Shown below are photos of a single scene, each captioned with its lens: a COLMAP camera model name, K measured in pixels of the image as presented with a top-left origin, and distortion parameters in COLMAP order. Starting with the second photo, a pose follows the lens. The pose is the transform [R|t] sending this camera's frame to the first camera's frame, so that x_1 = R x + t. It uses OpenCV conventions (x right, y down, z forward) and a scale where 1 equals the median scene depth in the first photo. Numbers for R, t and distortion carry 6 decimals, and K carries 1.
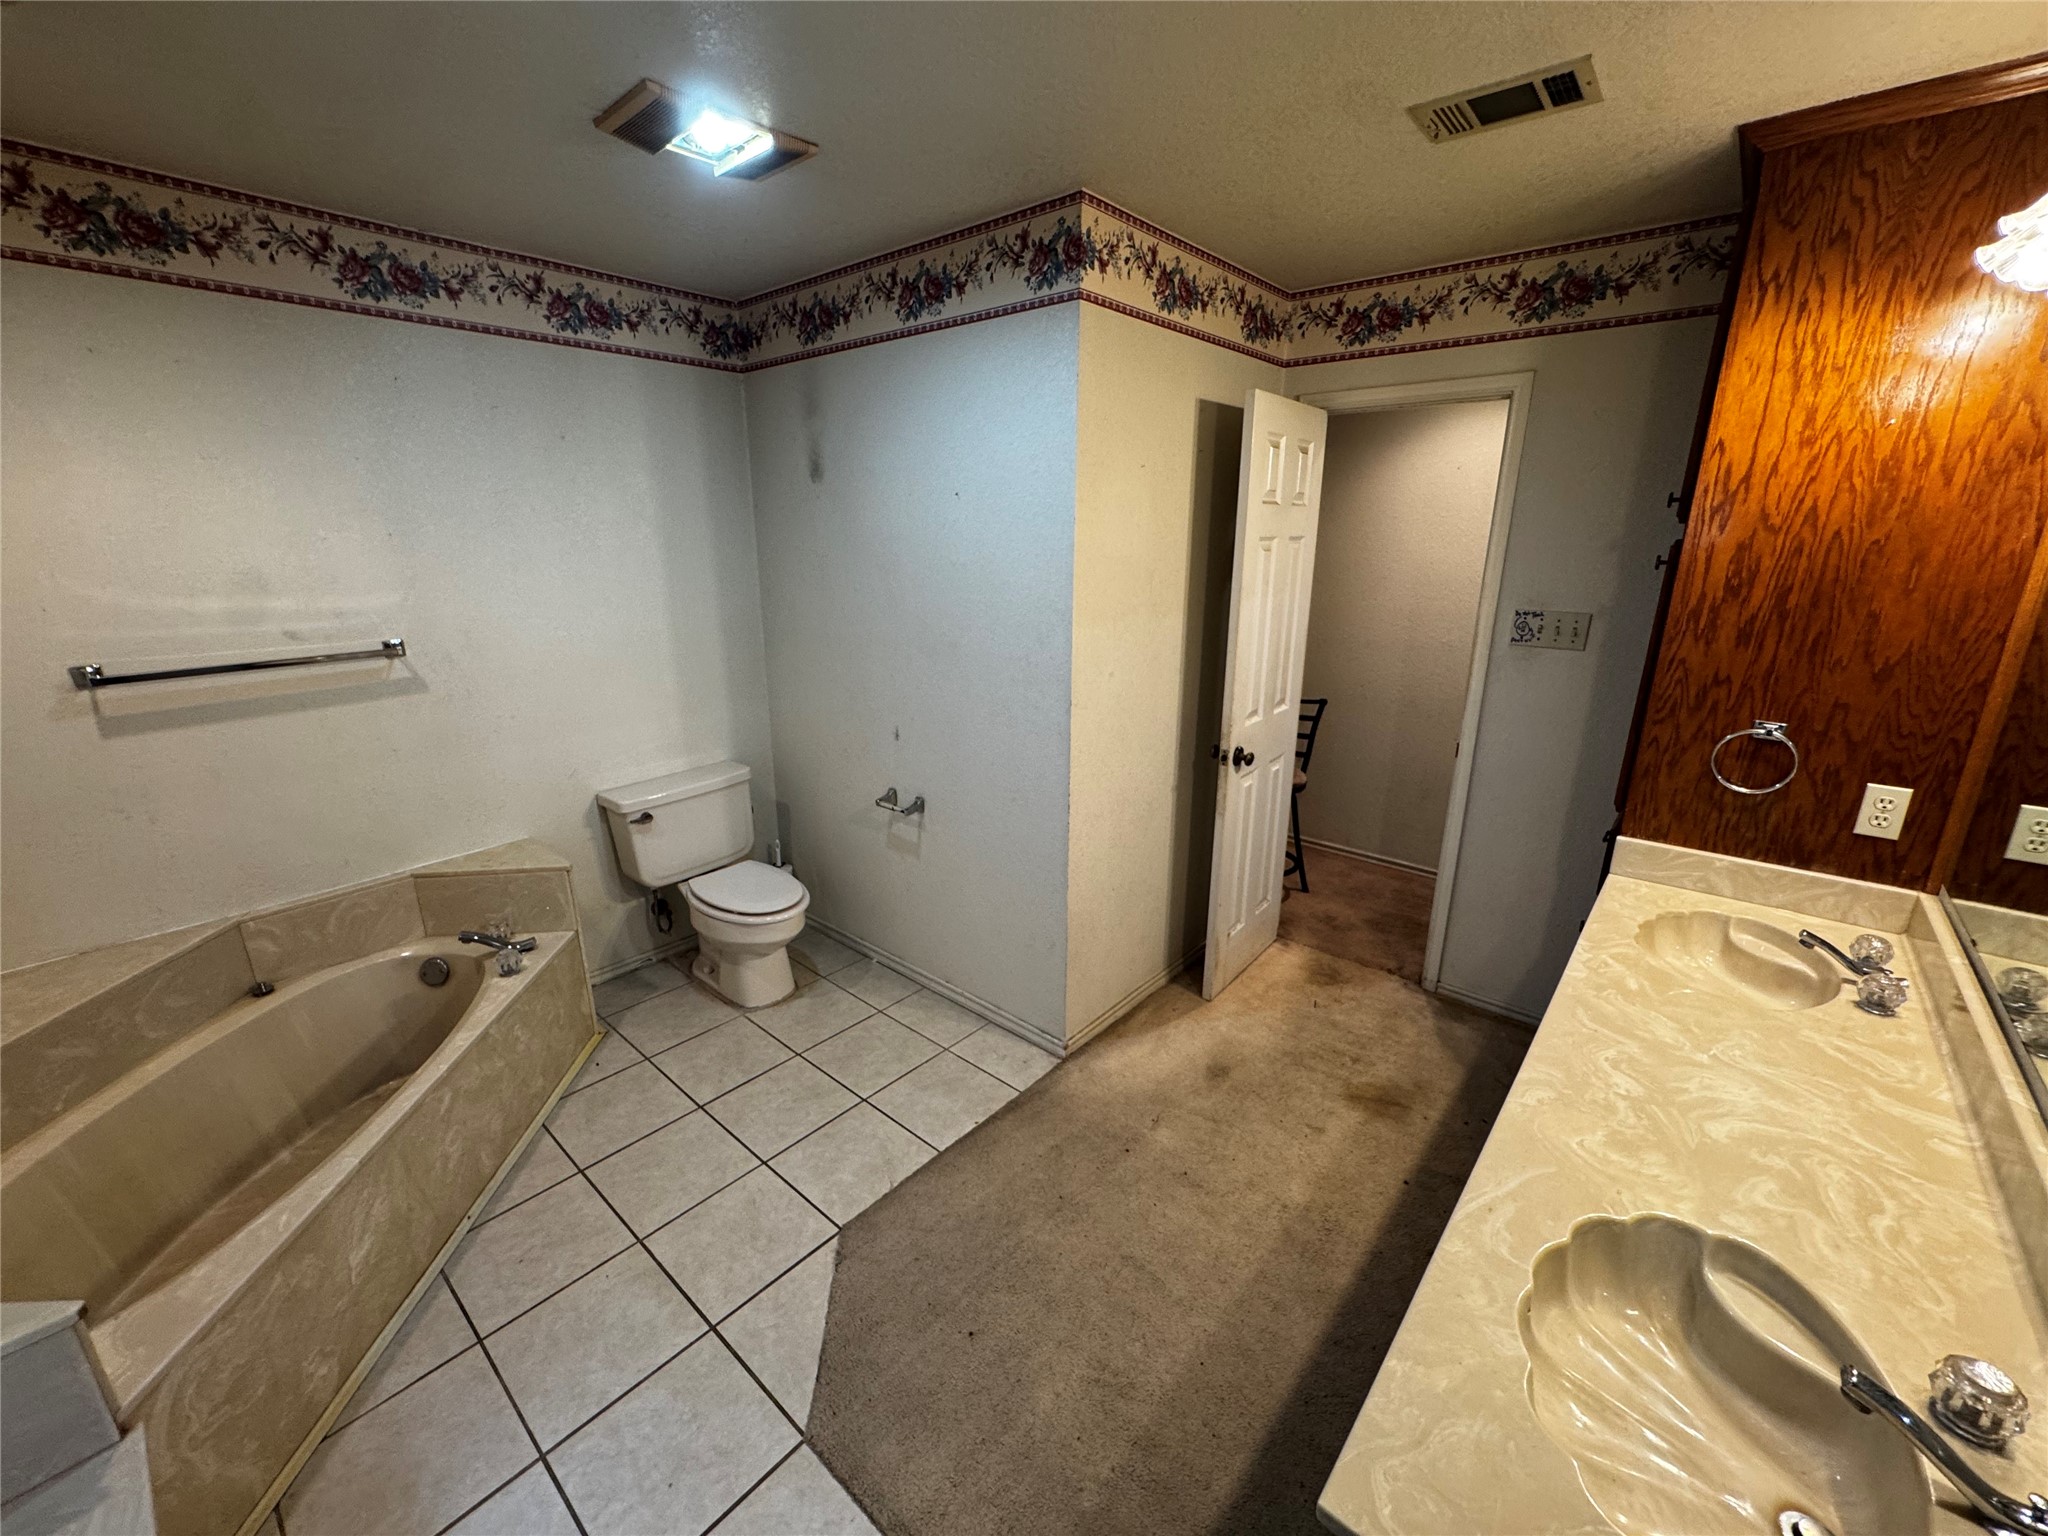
lens RADIAL K [[817.6, 0, 1022.7], [0, 817.6, 775.4], [0, 0, 1]] dist [-0.003829, 0.000355]
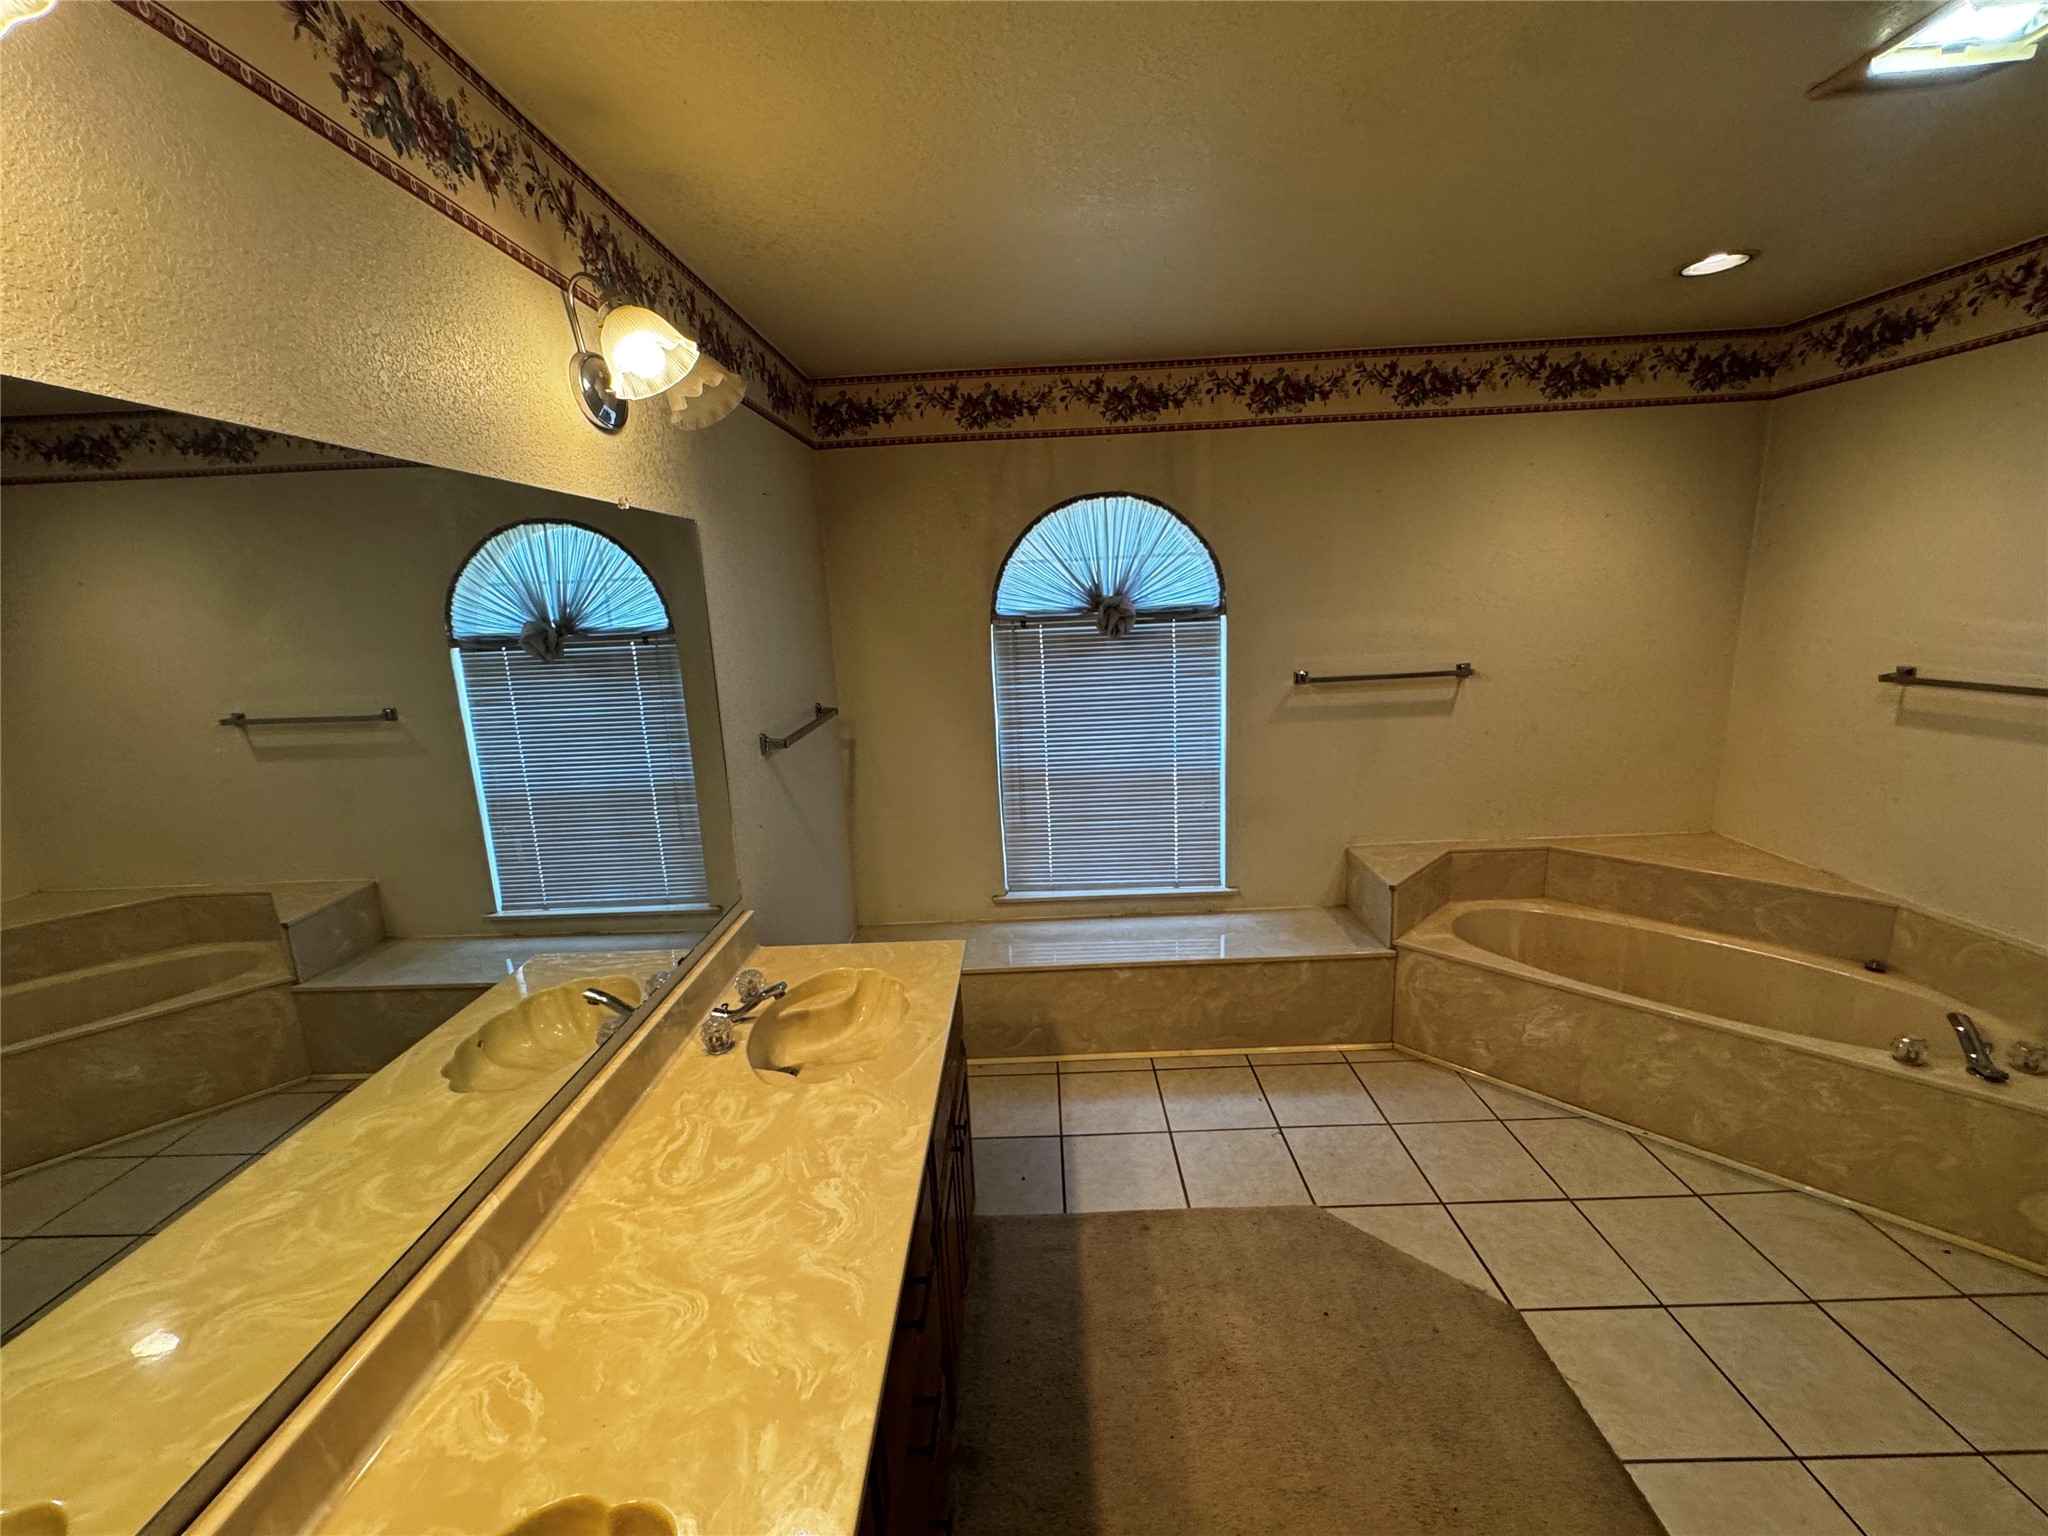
lens RADIAL K [[817.6, 0, 1017.2], [0, 817.6, 764.2], [0, 0, 1]] dist [-0.003829, 0.000355]
pose [[-0.765608, 0.166866, -0.621290, 0.977738], [-0.146566, 0.895129, 0.421025, -0.450698], [0.626389, 0.413400, -0.660861, 1.414003]]
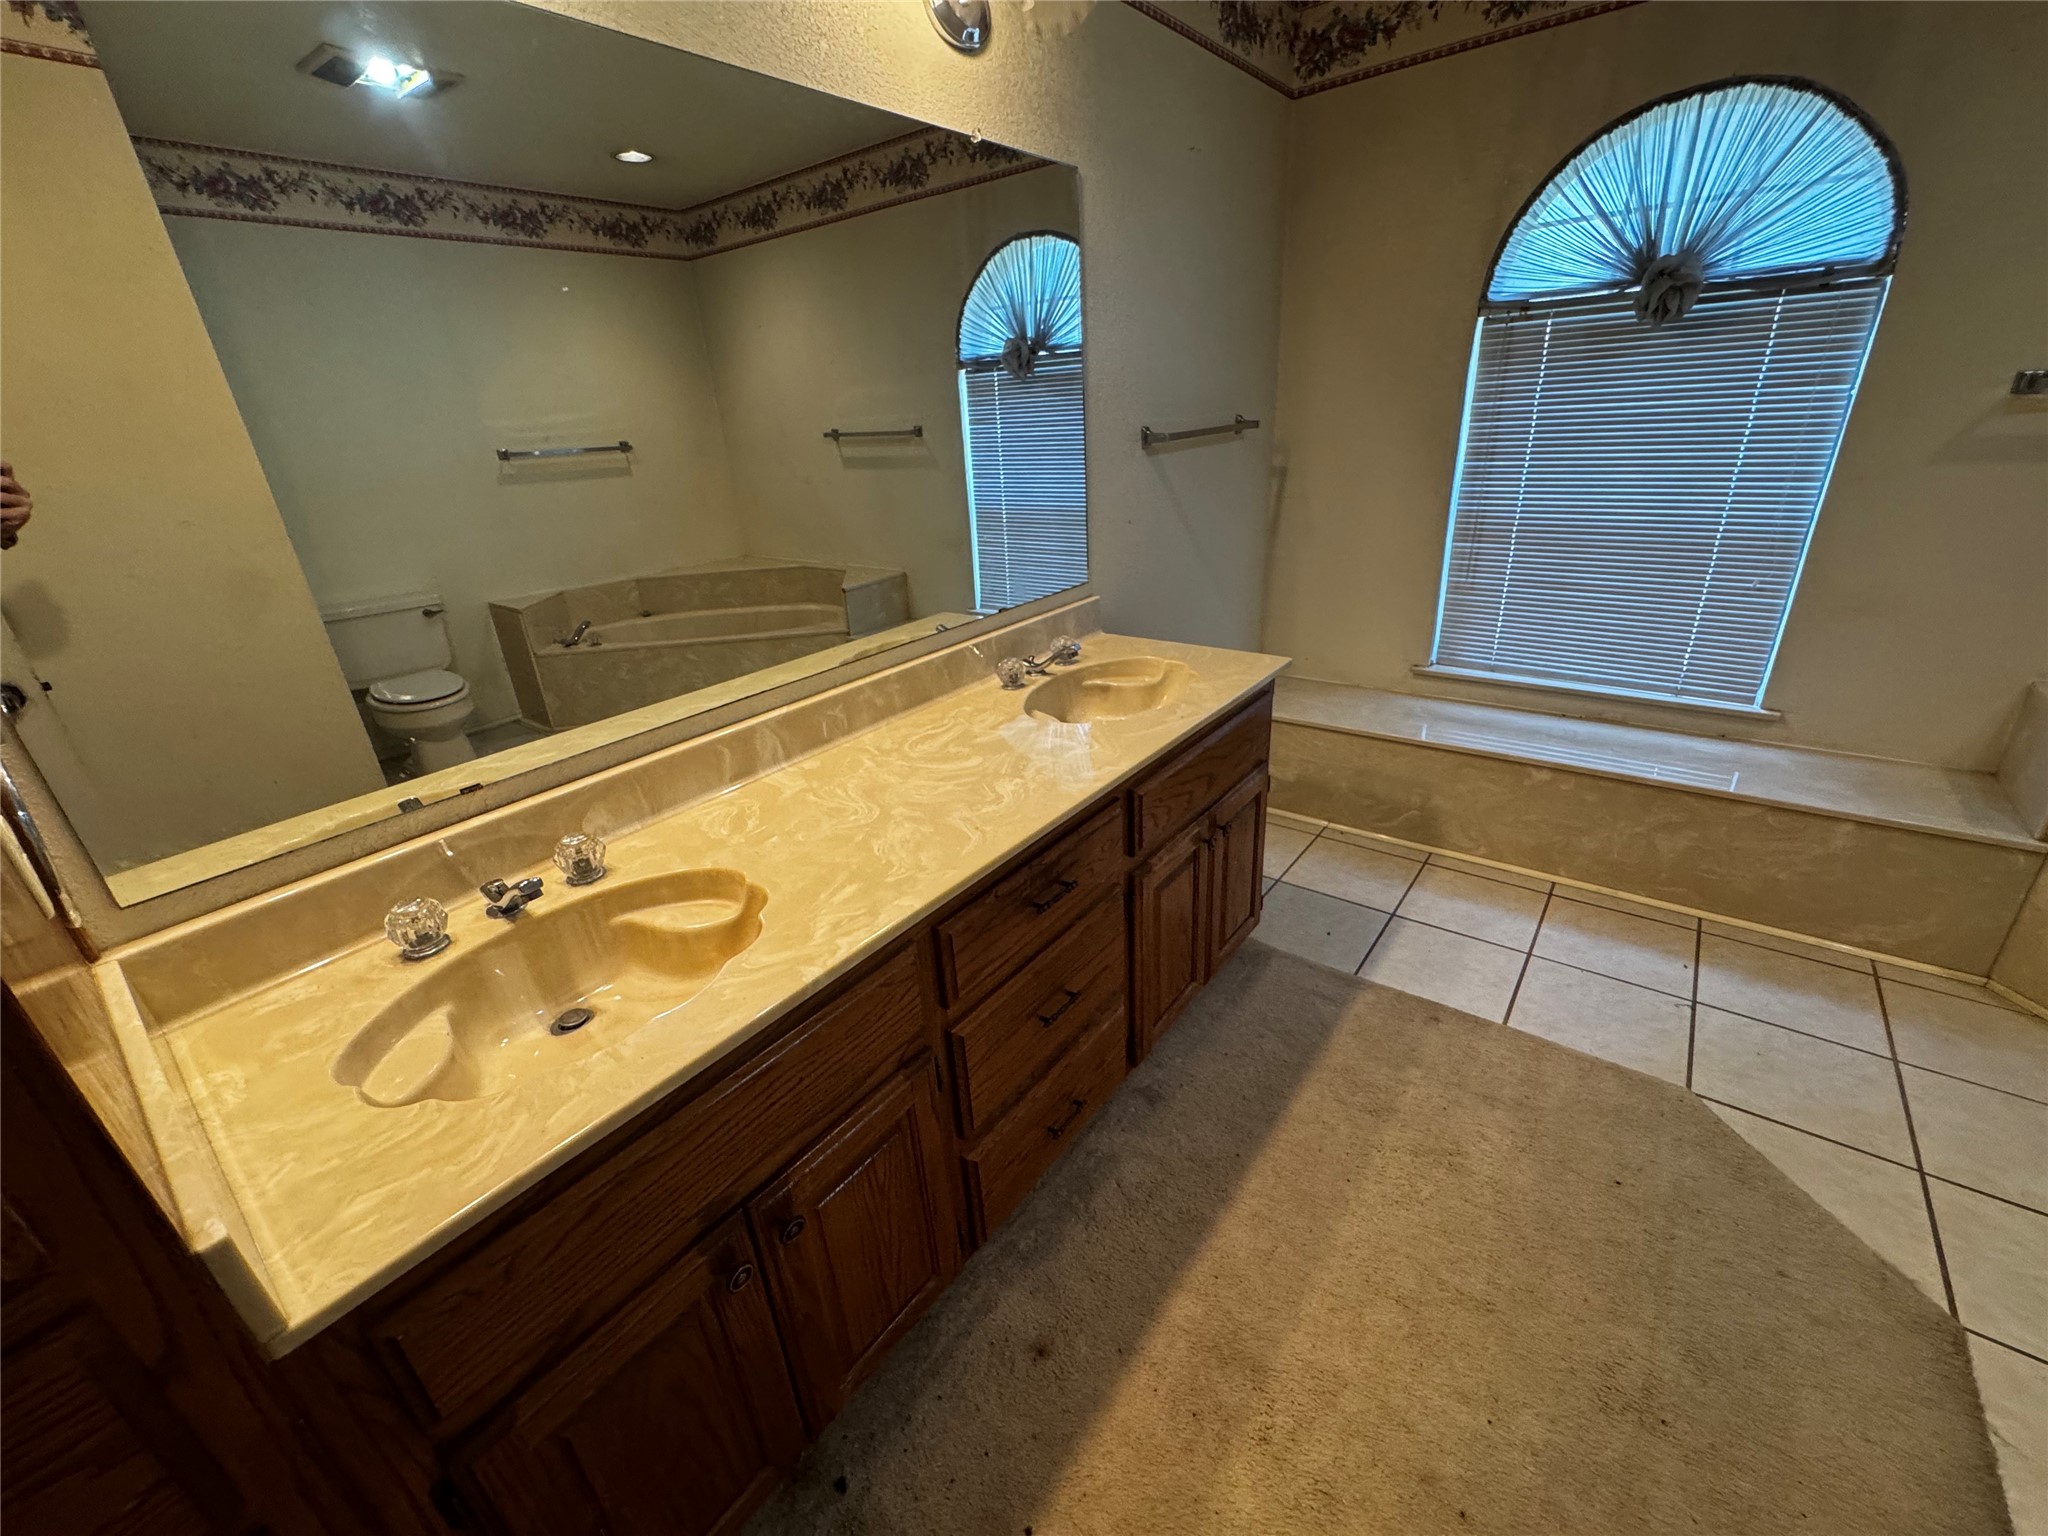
lens RADIAL K [[817.6, 0, 1028.0], [0, 817.6, 764.0], [0, 0, 1]] dist [-0.003829, 0.000355]
pose [[-0.997039, 0.073922, -0.021189, 0.665700], [0.042546, 0.759811, 0.648751, -0.295490], [0.064057, 0.645928, -0.760706, 1.621847]]
